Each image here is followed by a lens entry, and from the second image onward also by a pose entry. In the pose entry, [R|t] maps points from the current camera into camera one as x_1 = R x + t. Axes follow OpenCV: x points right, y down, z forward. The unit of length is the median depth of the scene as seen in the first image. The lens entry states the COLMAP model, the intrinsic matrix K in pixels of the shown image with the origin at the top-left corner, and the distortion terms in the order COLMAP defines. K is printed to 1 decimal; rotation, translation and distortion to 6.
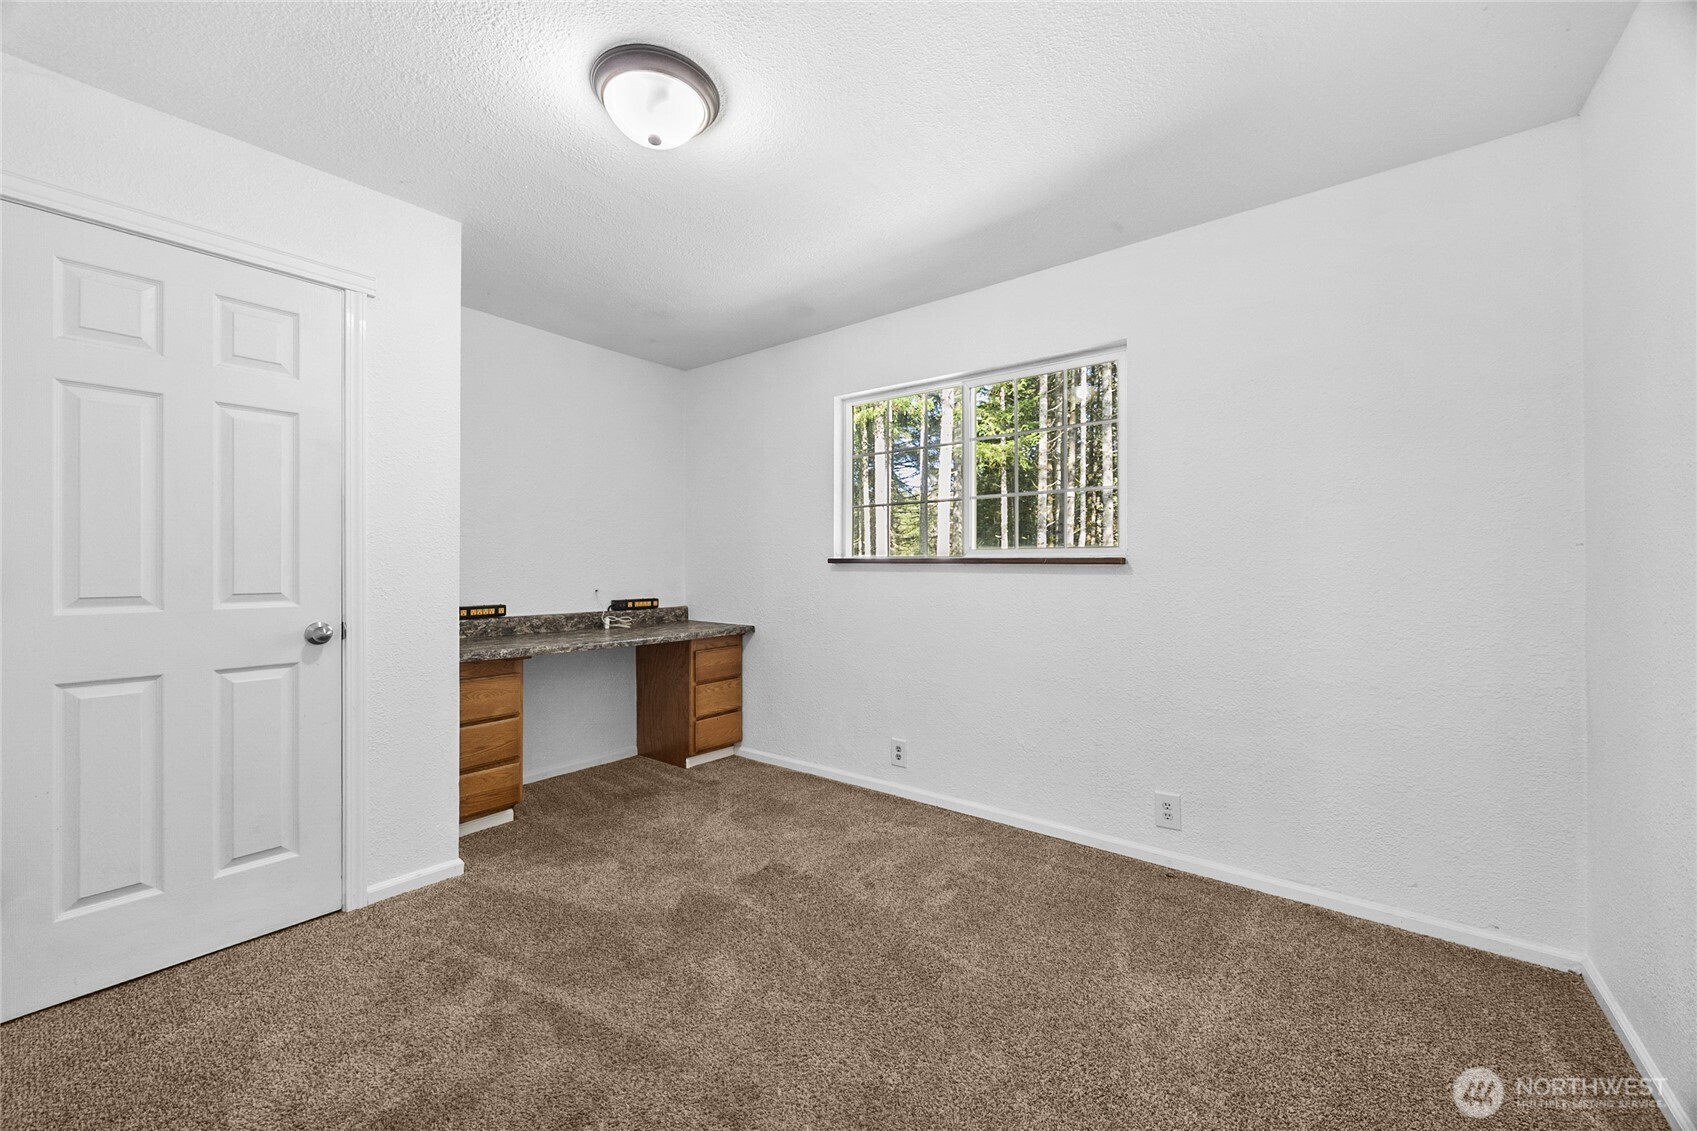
lens RADIAL K [[645.3, 0, 843.5], [0, 645.3, 562.8], [0, 0, 1]] dist [-0.001254, -0.000170]
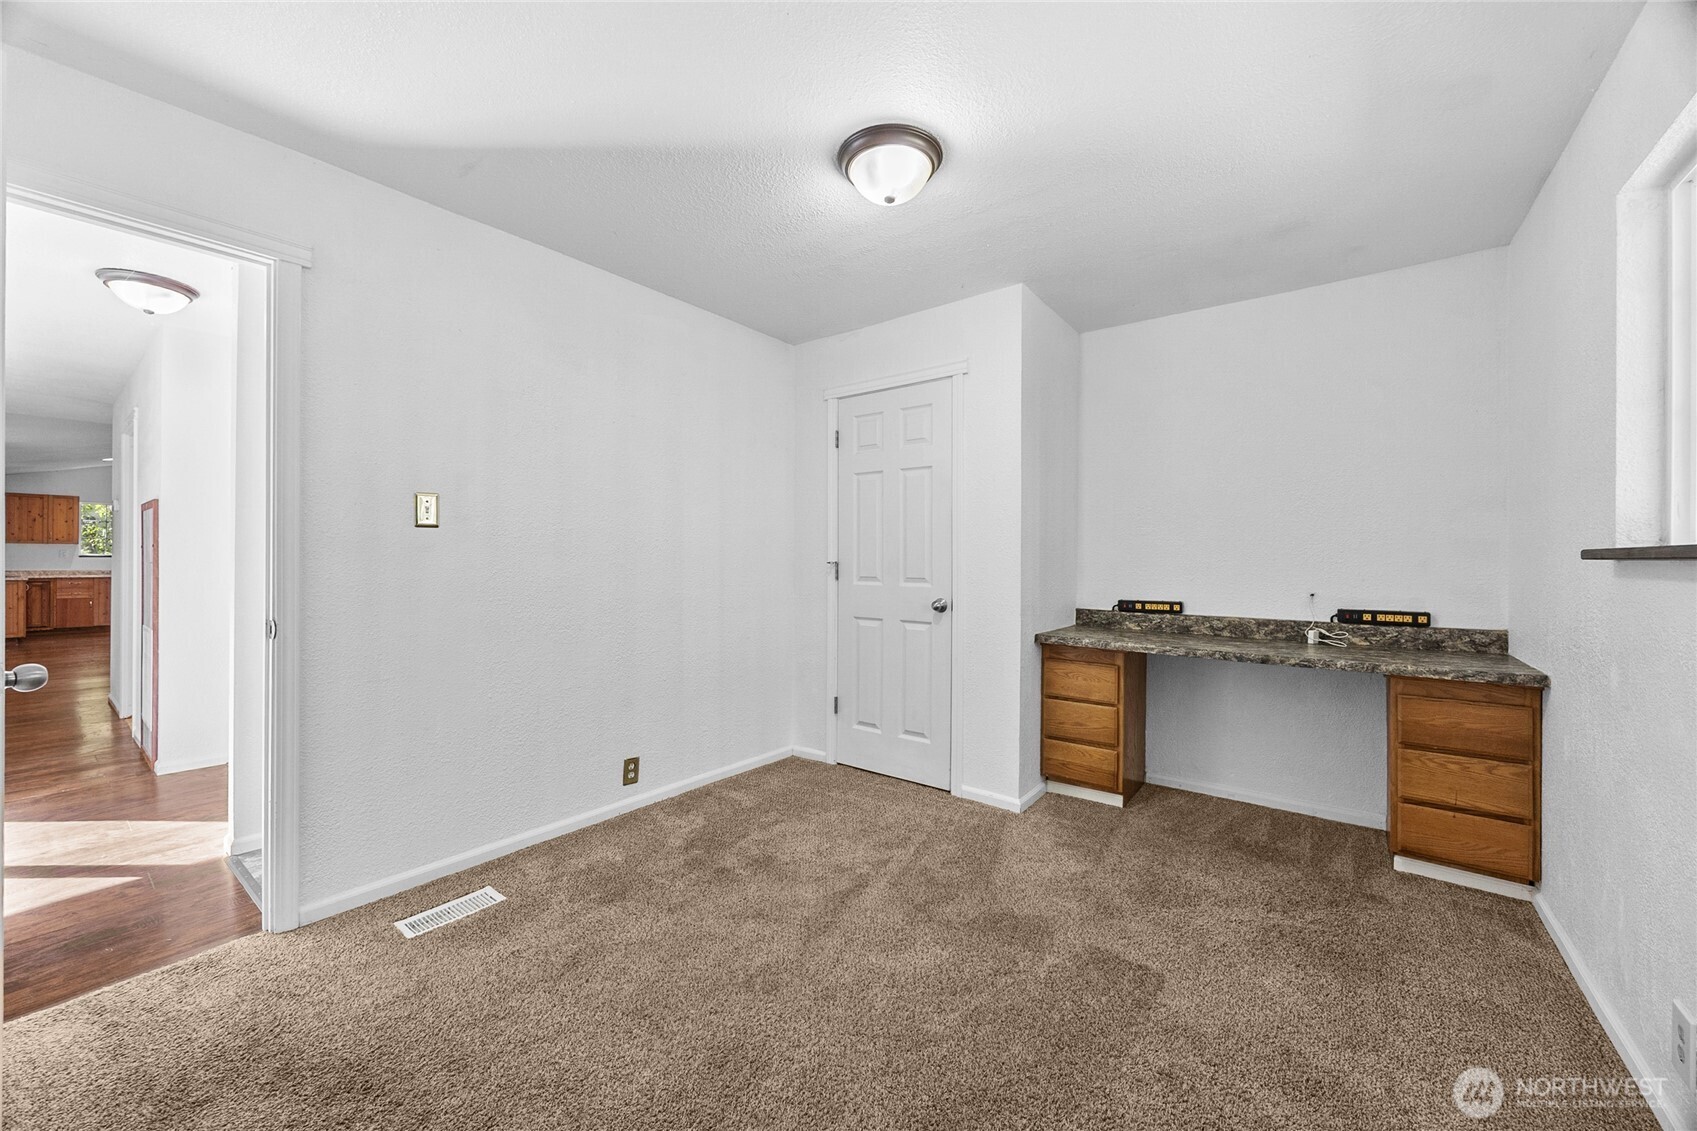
lens RADIAL K [[645.3, 0, 839.6], [0, 645.3, 556.7], [0, 0, 1]] dist [-0.001254, -0.000170]
pose [[0.006431, -0.004191, -0.999971, 0.467381], [0.000671, 0.999991, -0.004187, -0.000486], [0.999979, -0.000644, 0.006433, 0.478137]]
